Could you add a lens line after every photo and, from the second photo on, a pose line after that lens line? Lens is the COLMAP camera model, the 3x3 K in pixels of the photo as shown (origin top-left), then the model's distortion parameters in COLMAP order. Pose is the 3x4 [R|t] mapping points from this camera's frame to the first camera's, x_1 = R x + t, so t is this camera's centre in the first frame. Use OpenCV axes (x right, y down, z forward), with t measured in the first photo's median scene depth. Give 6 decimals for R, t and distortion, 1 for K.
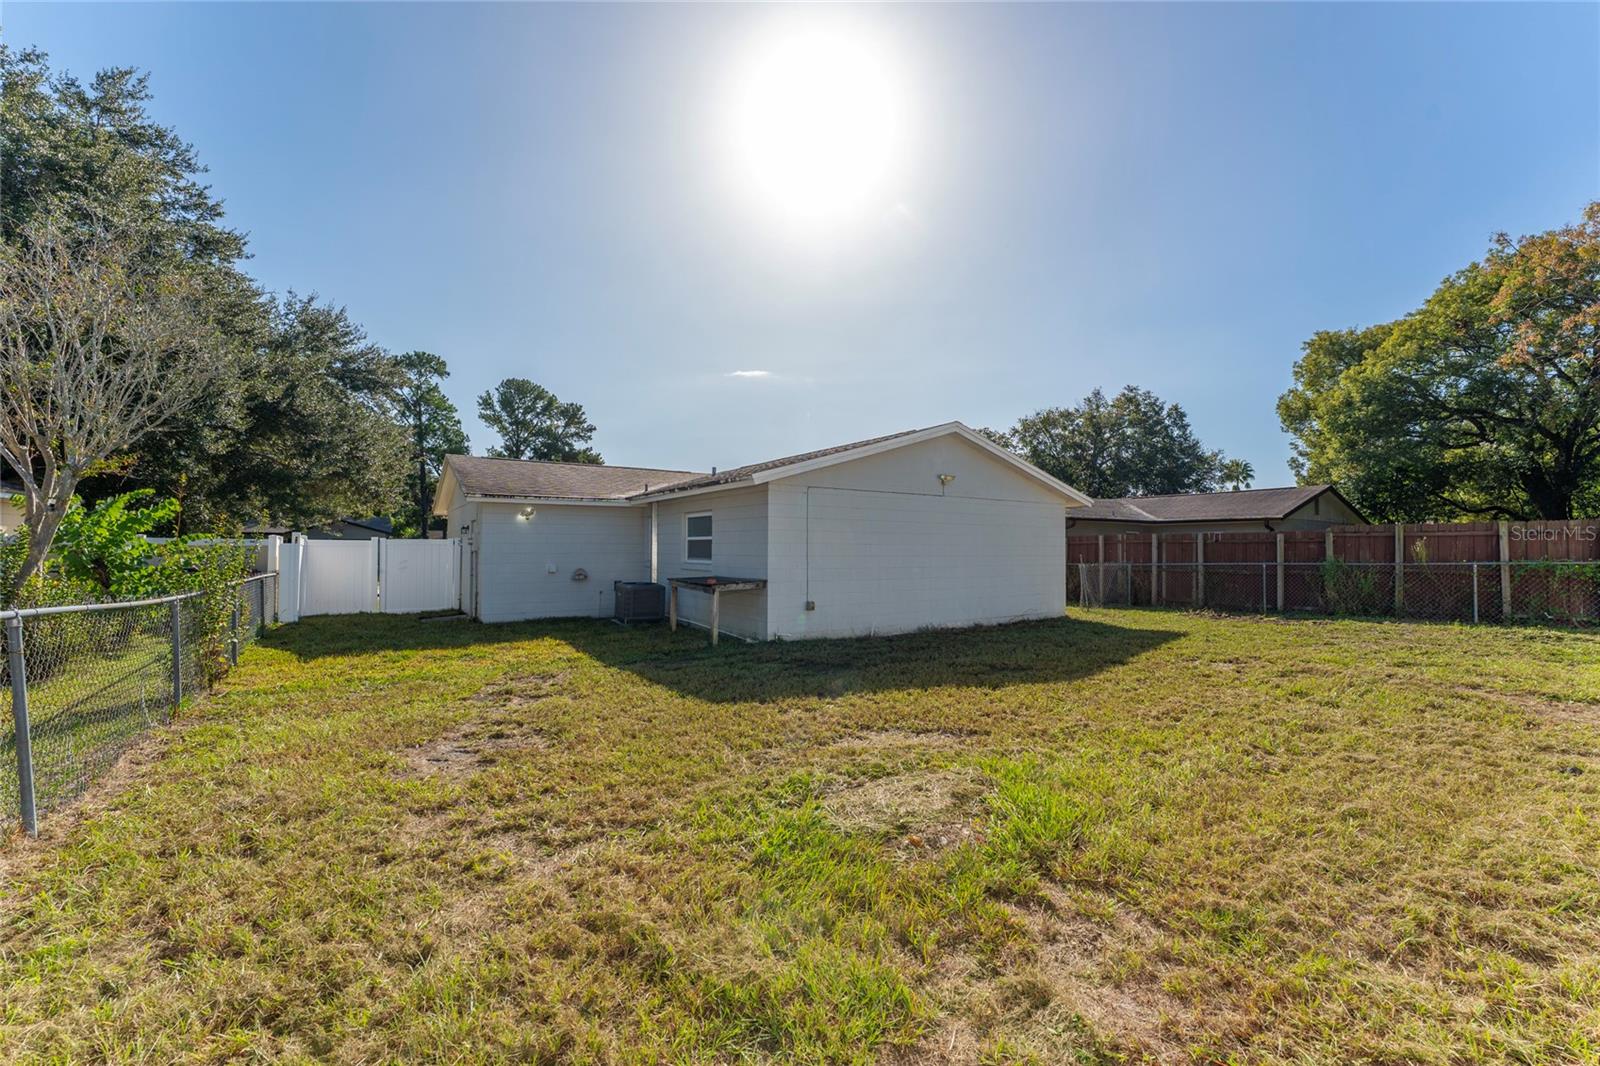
lens RADIAL K [[627.7, 0, 814.5], [0, 627.7, 537.6], [0, 0, 1]] dist [0.001431, 0.000169]
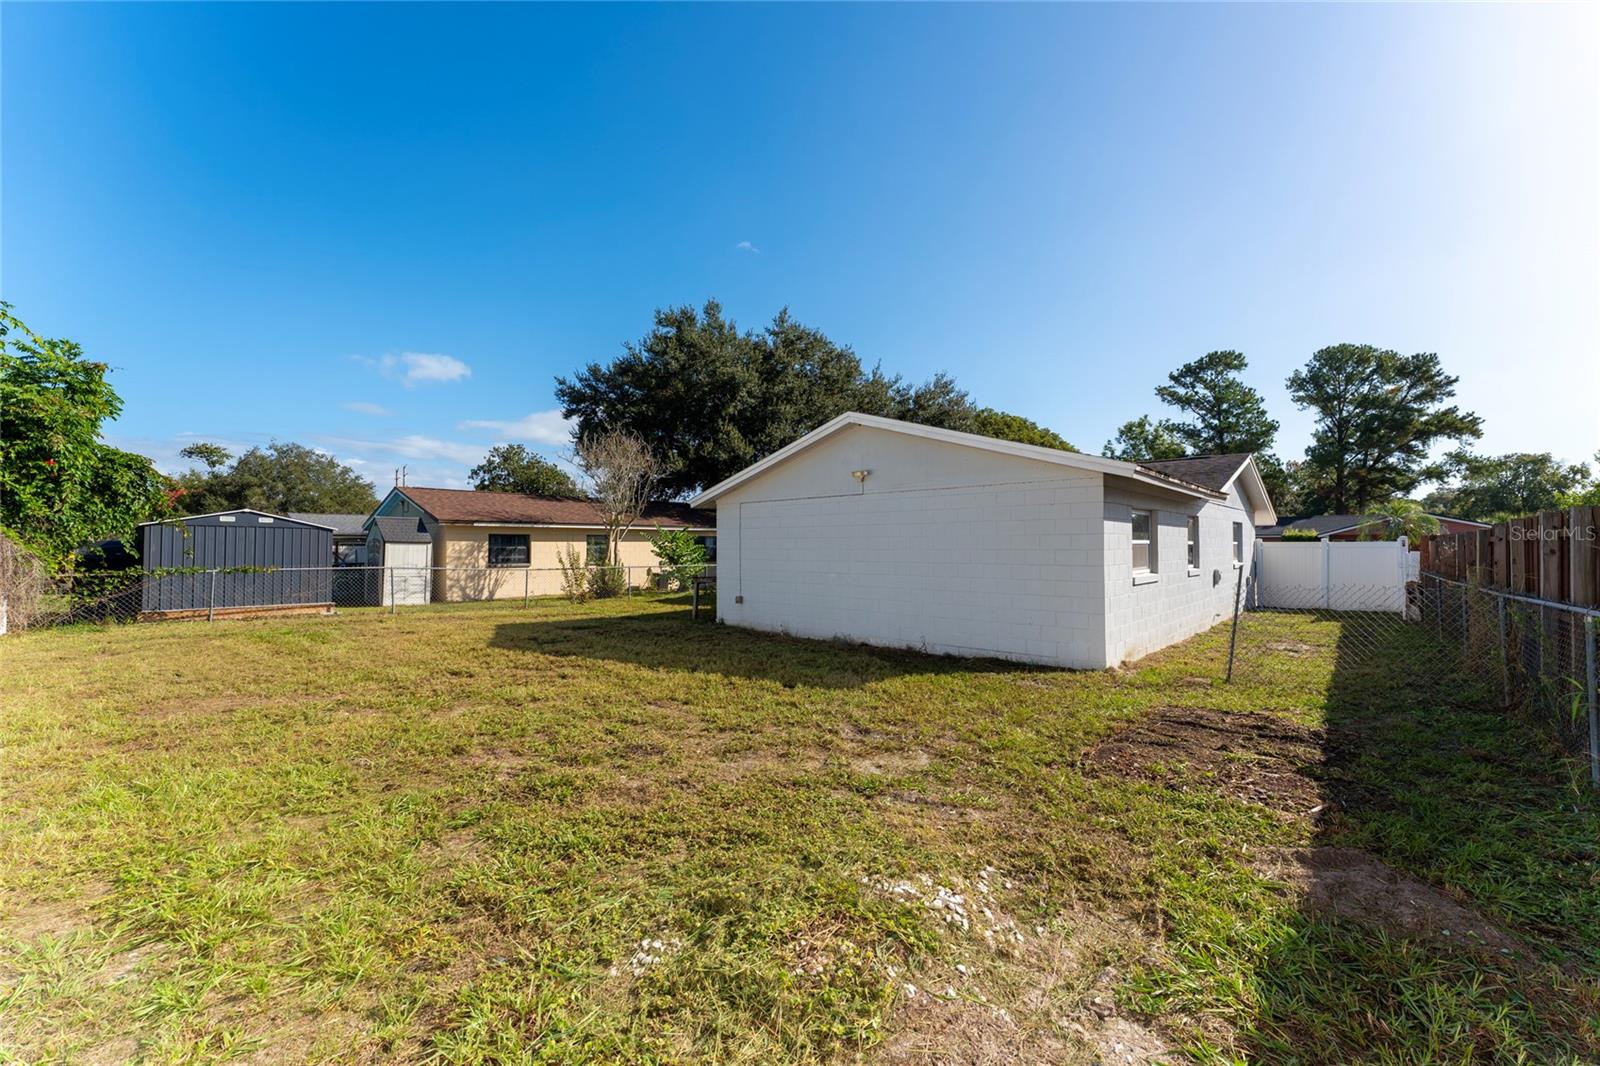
lens RADIAL K [[627.7, 0, 810.3], [0, 627.7, 537.3], [0, 0, 1]] dist [0.001431, 0.000169]
pose [[0.239292, -0.016424, -0.970809, 0.163059], [0.013900, 0.999812, -0.013489, 0.002735], [0.970848, -0.010267, 0.239476, 0.126415]]
